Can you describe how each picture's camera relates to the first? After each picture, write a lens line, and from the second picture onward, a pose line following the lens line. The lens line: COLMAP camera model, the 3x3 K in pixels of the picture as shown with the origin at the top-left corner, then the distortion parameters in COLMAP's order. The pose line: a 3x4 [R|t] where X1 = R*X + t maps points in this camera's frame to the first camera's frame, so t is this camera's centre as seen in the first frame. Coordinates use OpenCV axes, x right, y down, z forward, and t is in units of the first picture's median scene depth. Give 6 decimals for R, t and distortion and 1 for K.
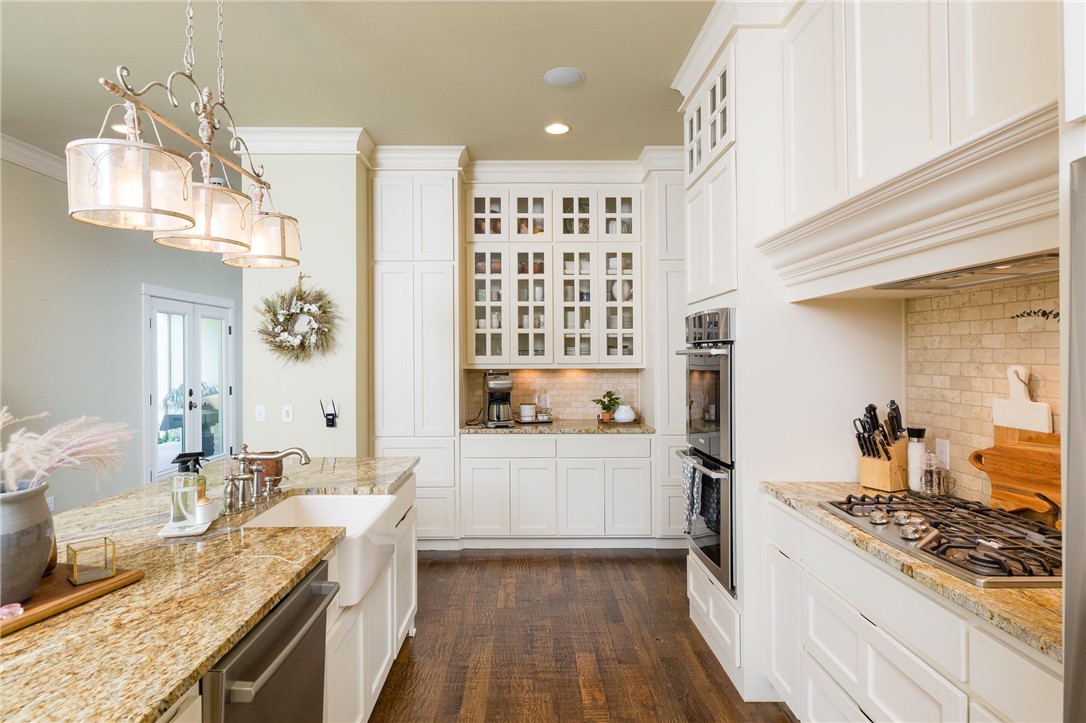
lens RADIAL K [[589.1, 0, 525.6], [0, 589.1, 359.2], [0, 0, 1]] dist [0.001413, 0.000214]
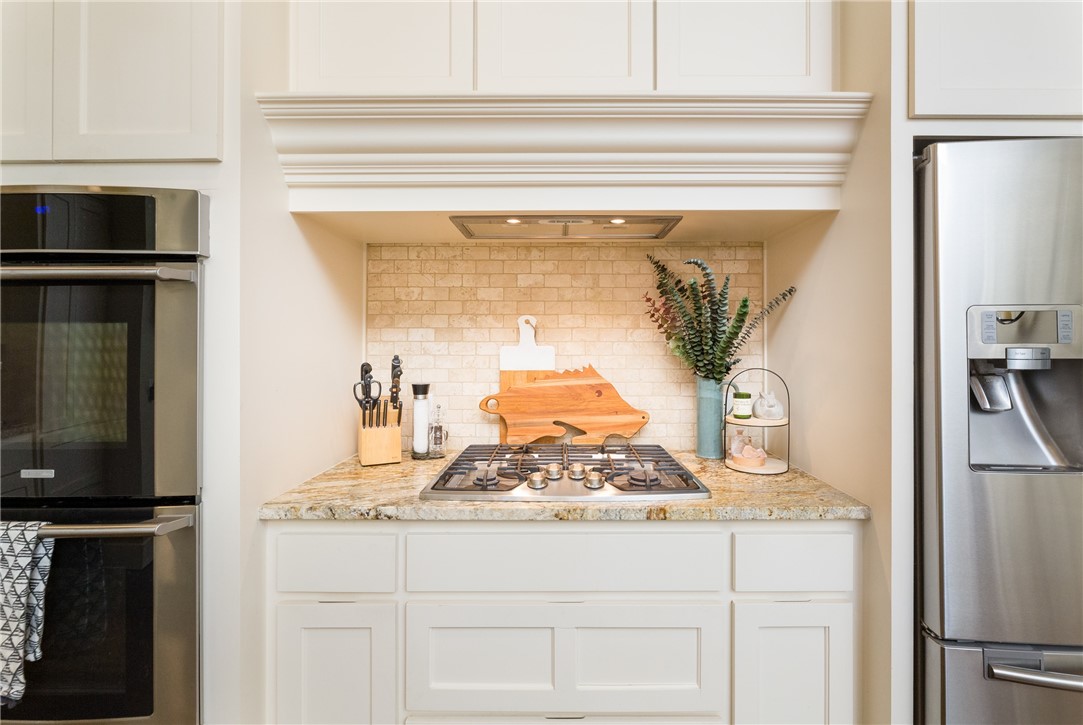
lens RADIAL K [[482.4, 0, 568.1], [0, 482.4, 341.1], [0, 0, 1]] dist [-0.001504, -0.000231]
pose [[0.005158, 0.002405, 0.999984, -0.045144], [0.007619, 0.999968, -0.002444, 0.027553], [-0.999958, 0.007632, 0.005139, 0.394589]]
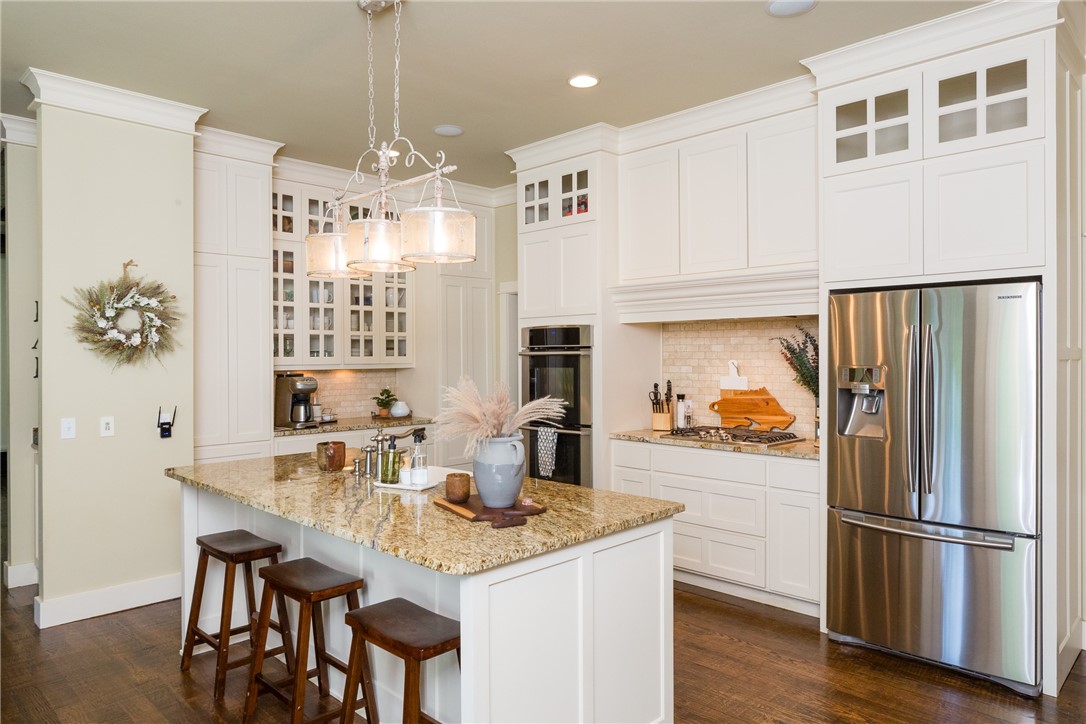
lens RADIAL K [[704.0, 0, 543.0], [0, 704.0, 362.0], [0, 0, 1]] dist [0.002482, -0.000323]
pose [[0.708446, -0.007947, 0.705721, -0.625345], [0.007202, 0.999966, 0.004031, 0.001409], [-0.705729, 0.002227, 0.708479, -0.138011]]
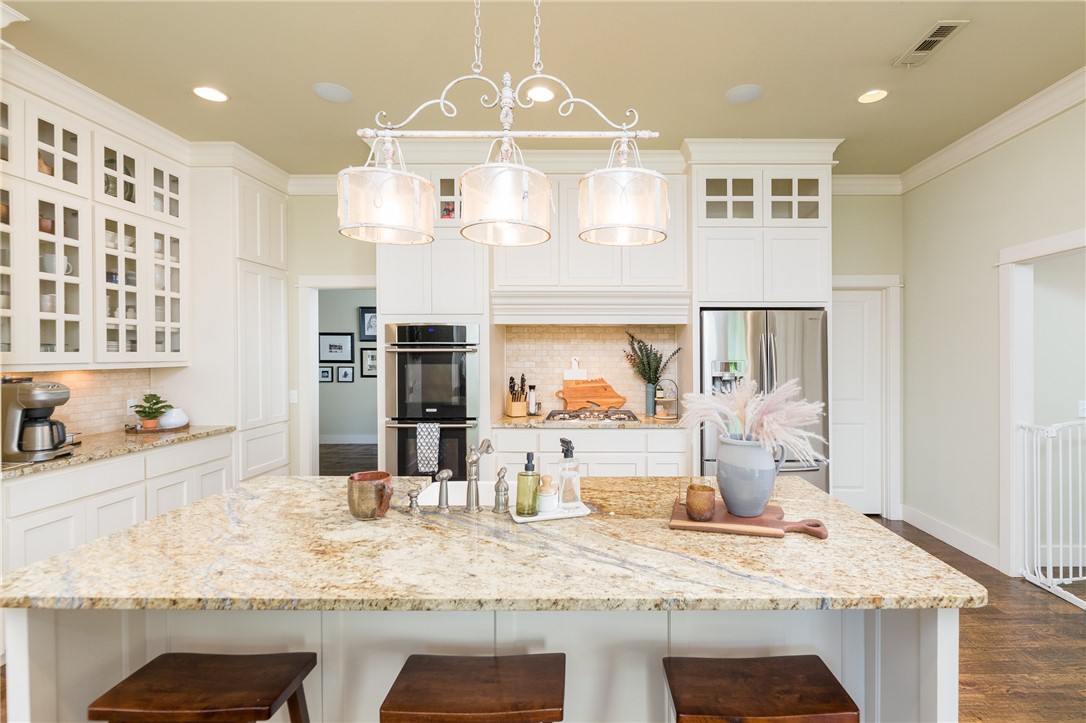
lens RADIAL K [[490.7, 0, 588.0], [0, 490.7, 356.2], [0, 0, 1]] dist [-0.002201, -0.000095]
pose [[0.007412, -0.003669, 0.999966, -0.618388], [0.005311, 0.999979, 0.003630, 0.000354], [-0.999958, 0.005284, 0.007431, 0.398035]]
